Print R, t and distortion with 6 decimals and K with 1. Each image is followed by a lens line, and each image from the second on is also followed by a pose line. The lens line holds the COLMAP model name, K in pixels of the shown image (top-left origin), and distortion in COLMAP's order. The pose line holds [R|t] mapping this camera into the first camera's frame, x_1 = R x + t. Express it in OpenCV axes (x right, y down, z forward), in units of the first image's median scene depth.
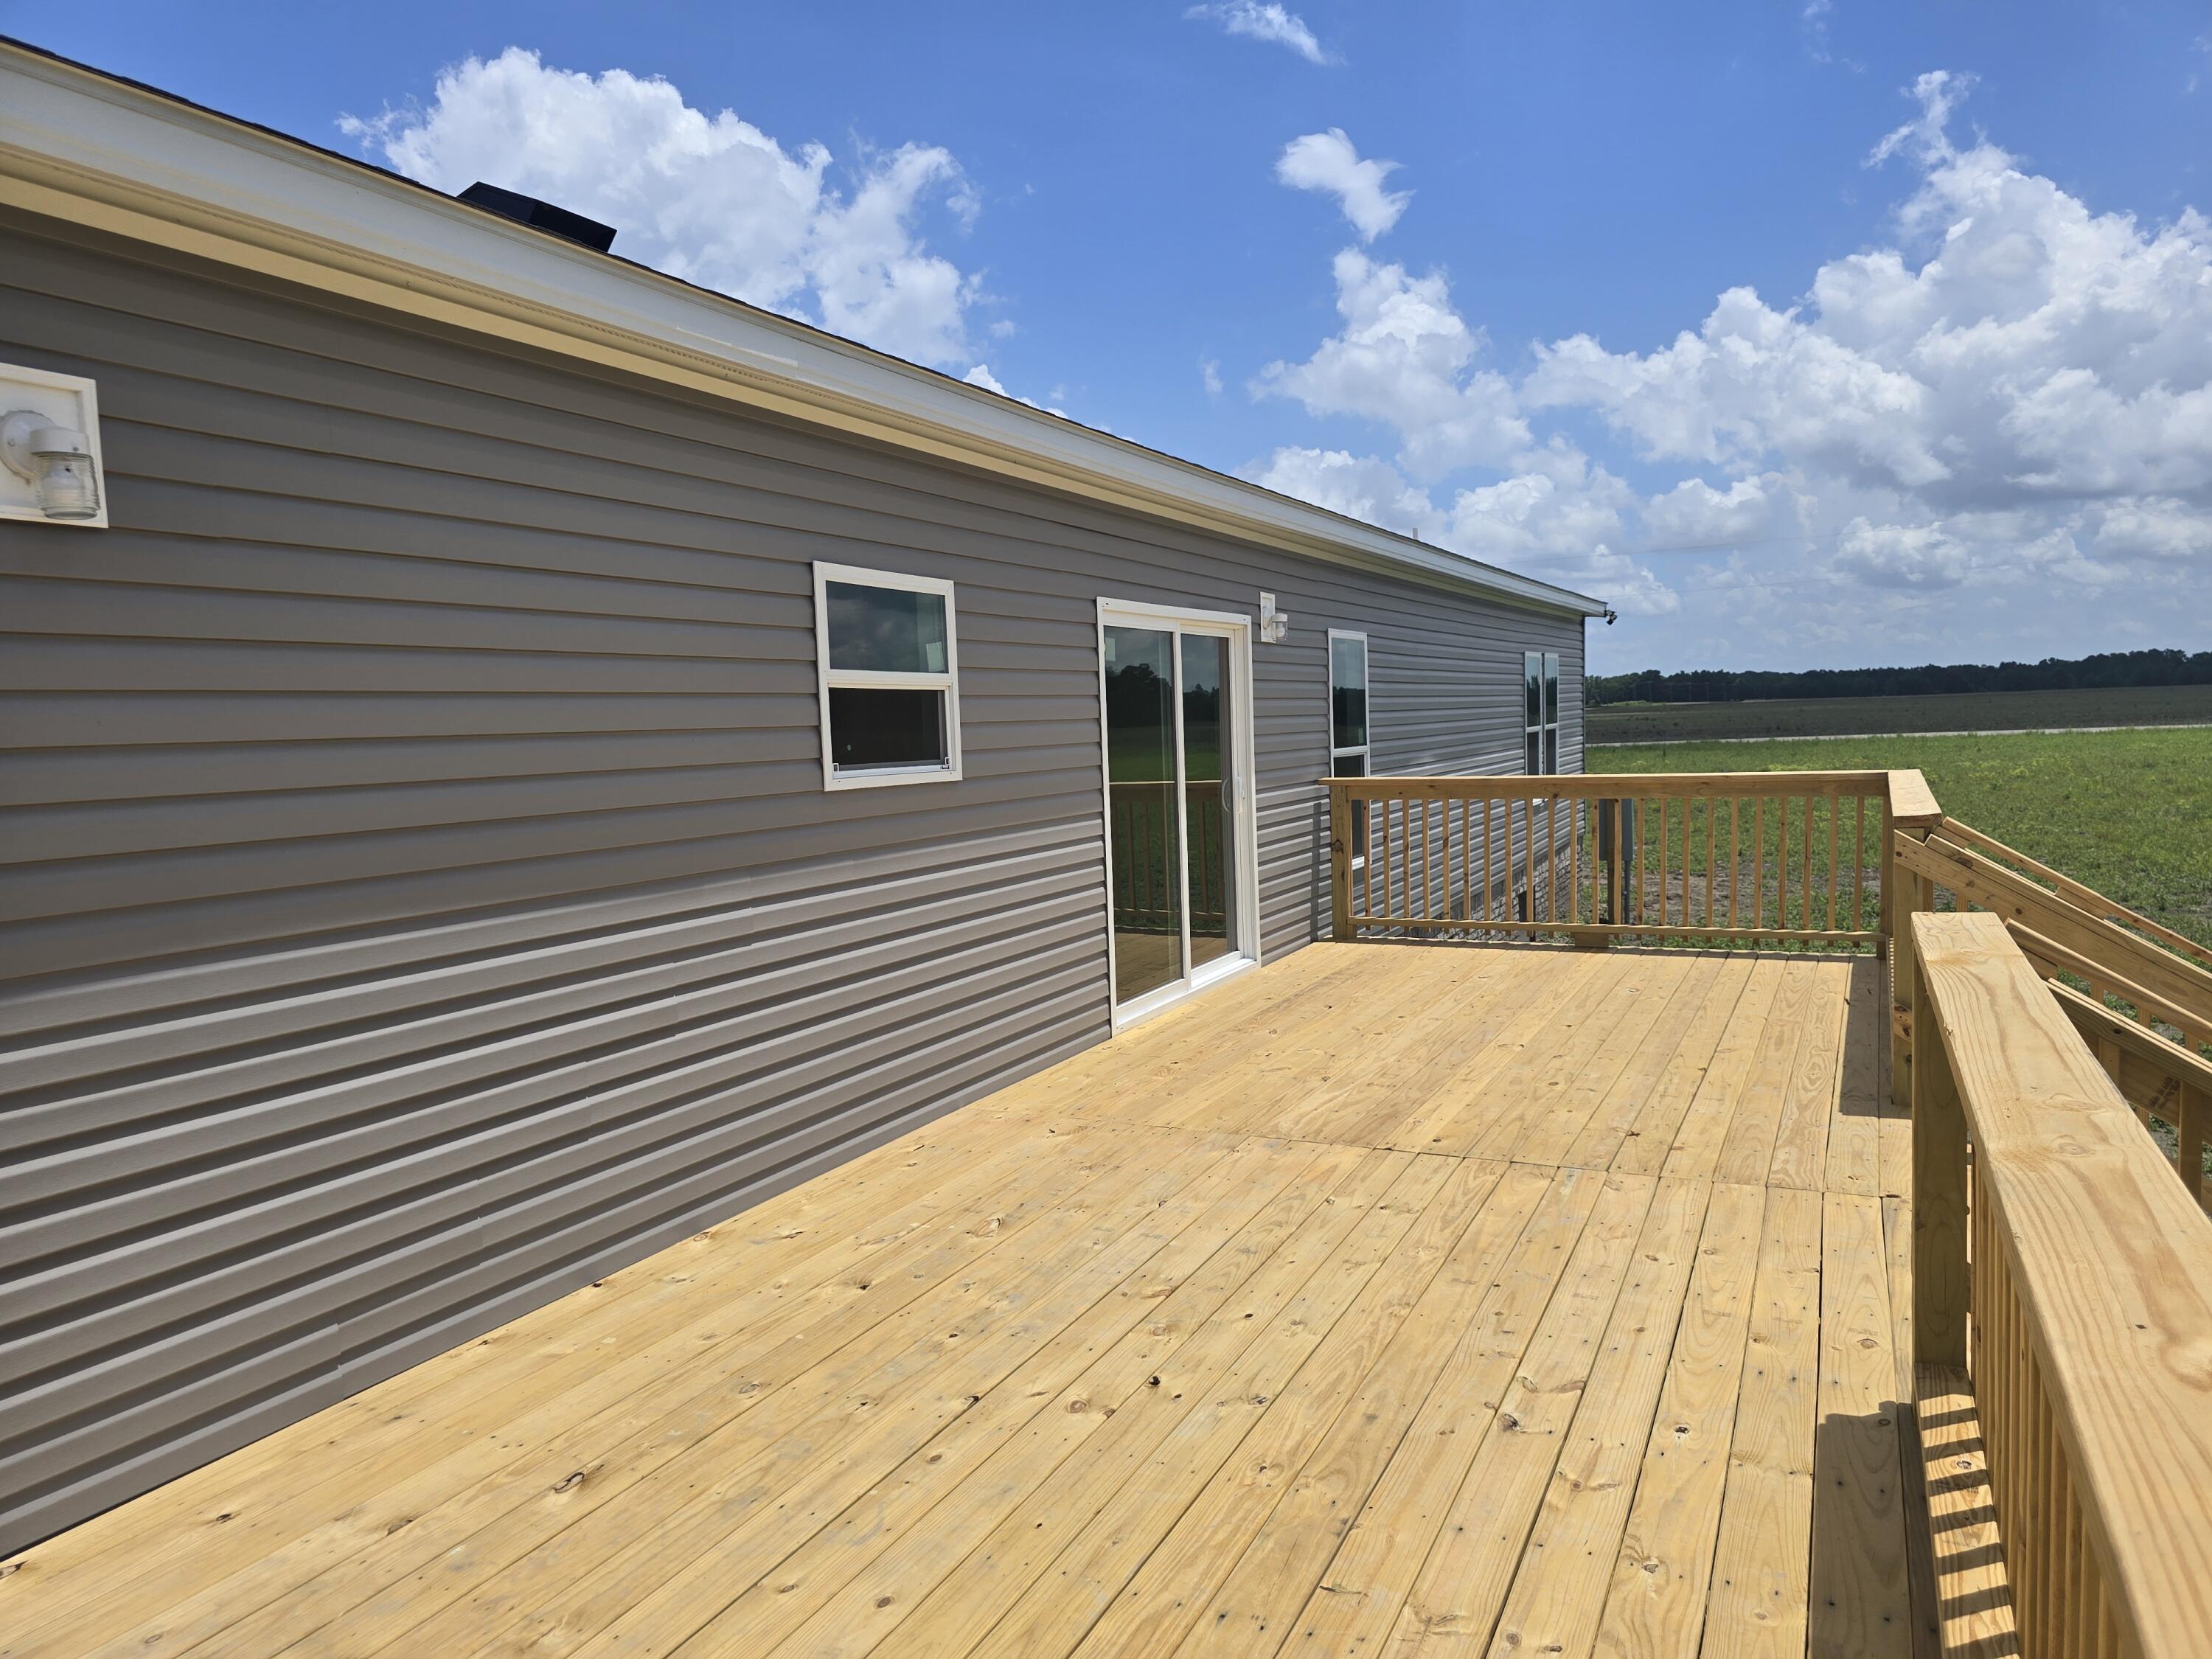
lens RADIAL K [[1480.7, 0, 1112.4], [0, 1480.7, 832.1], [0, 0, 1]] dist [0.048656, -0.042432]
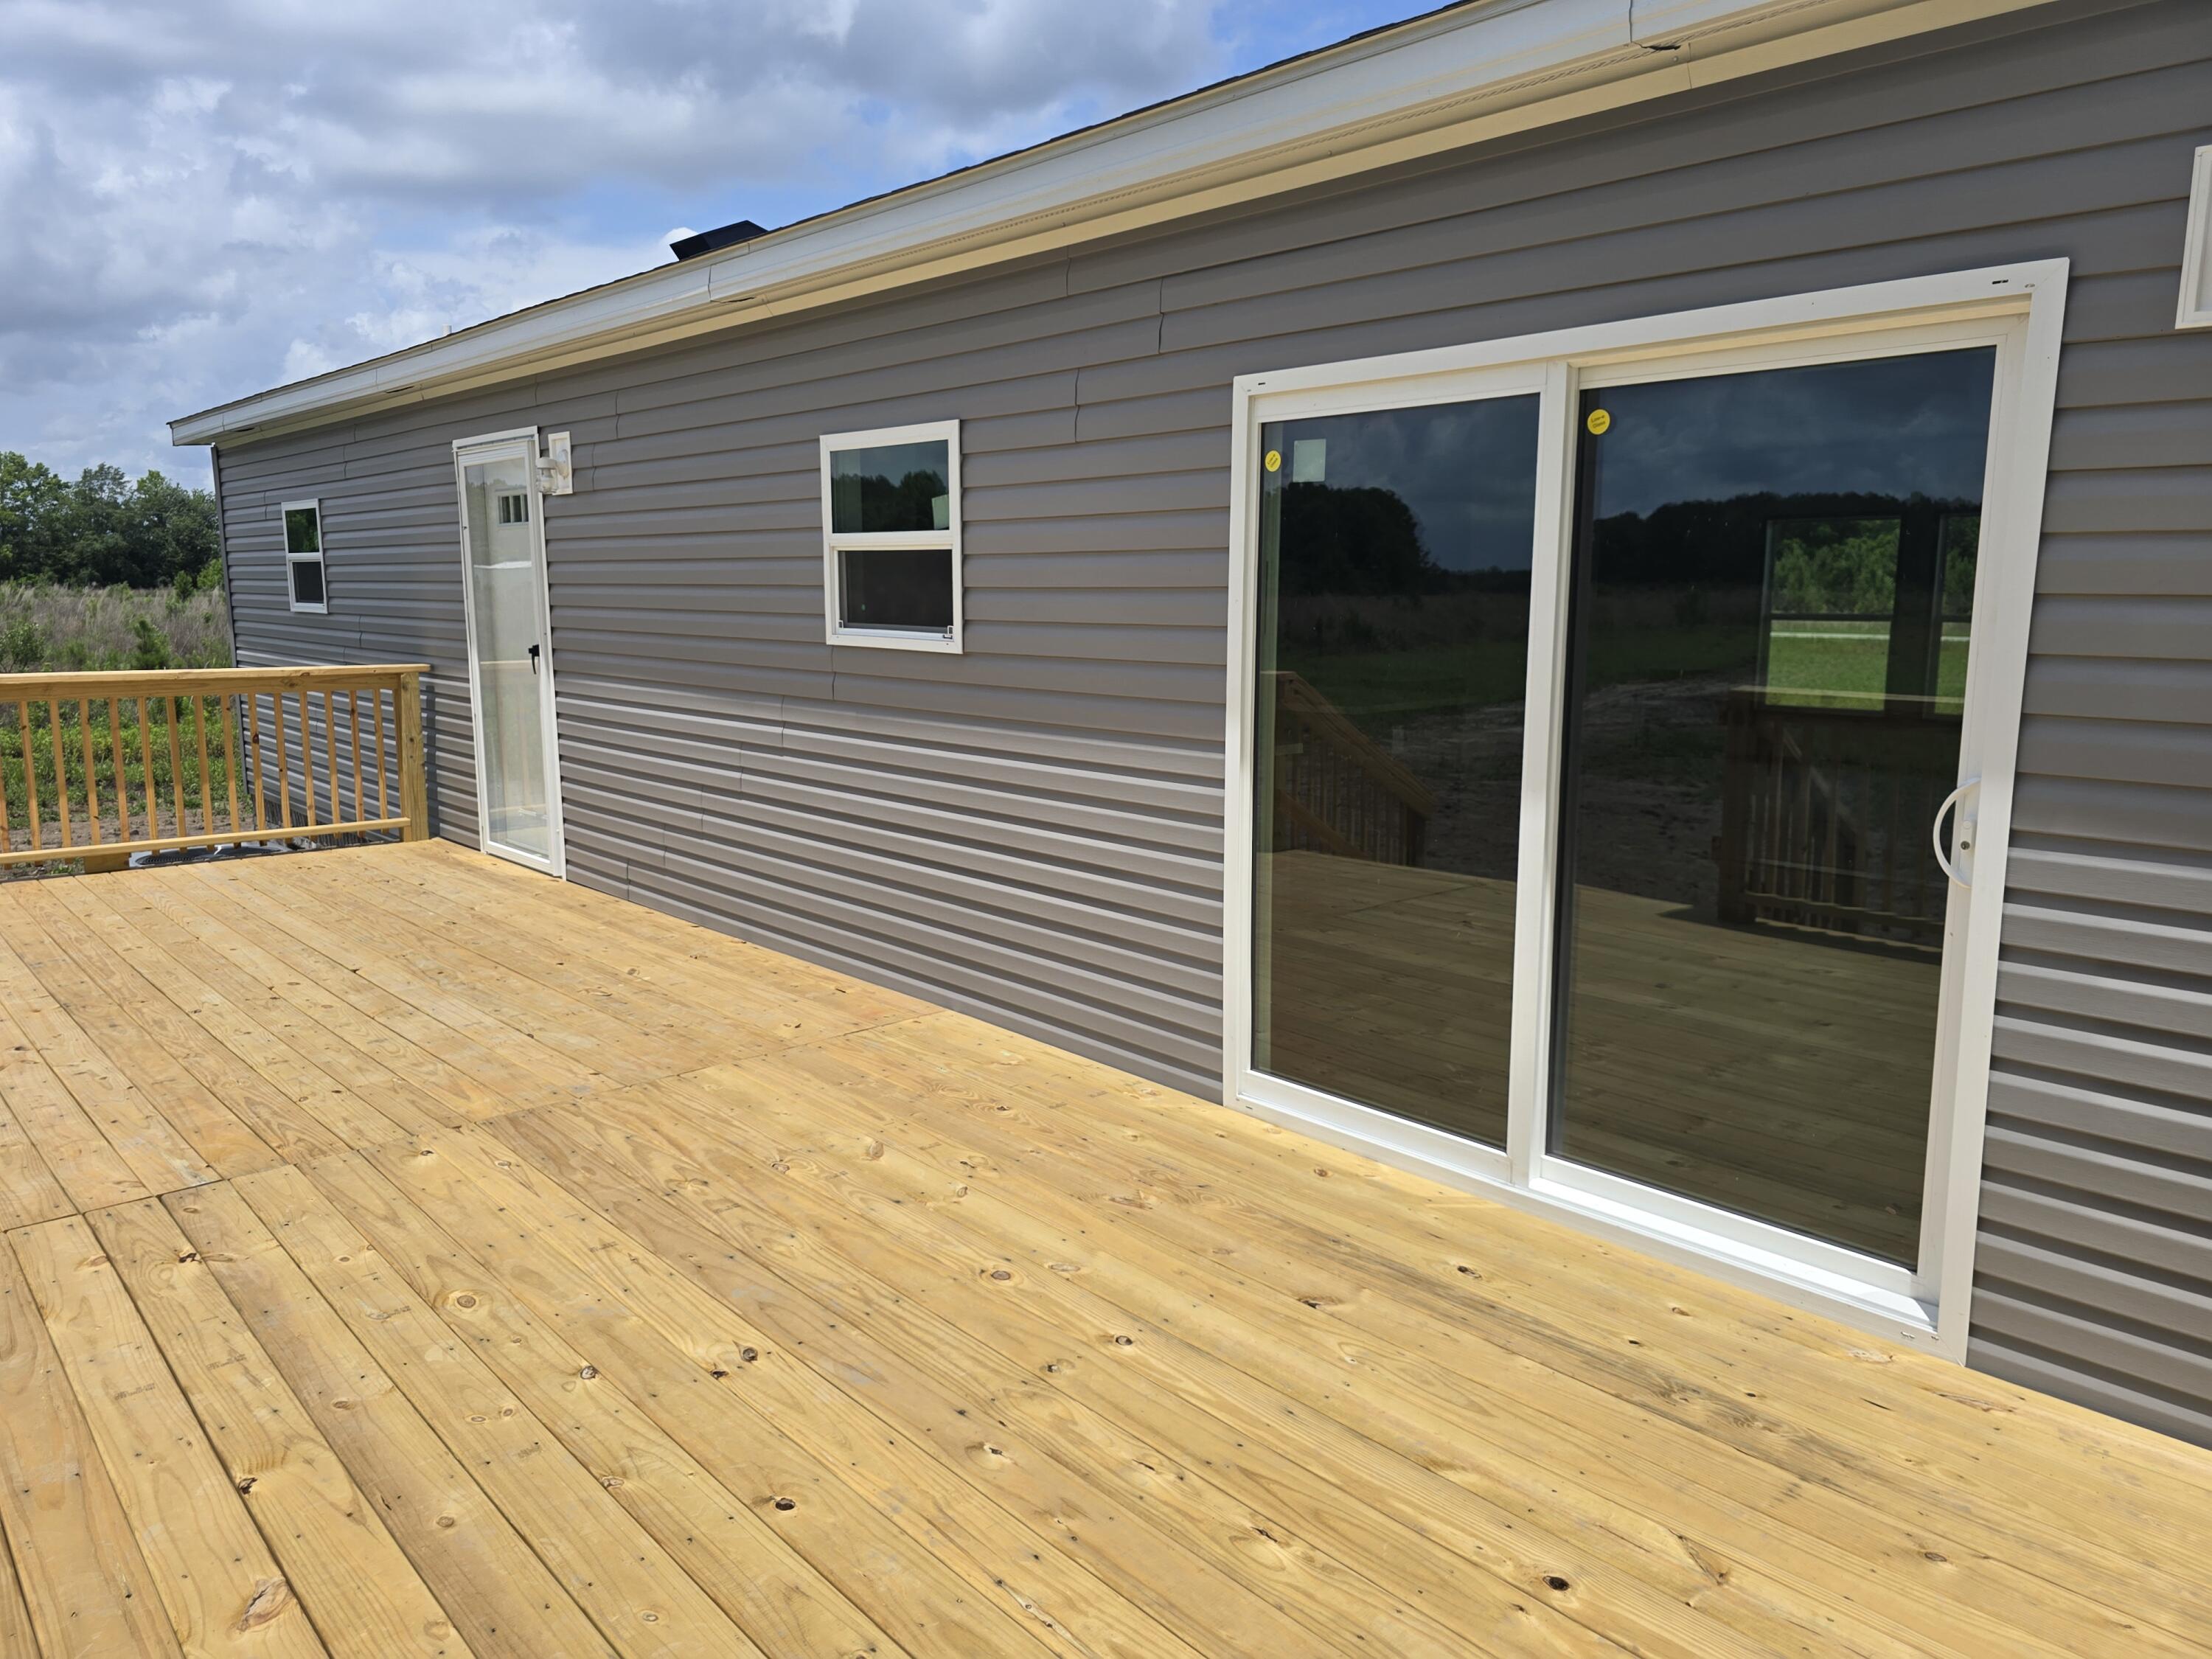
lens RADIAL K [[1478.8, 0, 1115.5], [0, 1478.8, 819.4], [0, 0, 1]] dist [0.046433, -0.039387]
pose [[-0.350440, 0.176566, -0.919792, 0.741144], [-0.062744, 0.975437, 0.211153, -0.140341], [0.934481, 0.131707, -0.330754, 1.499961]]
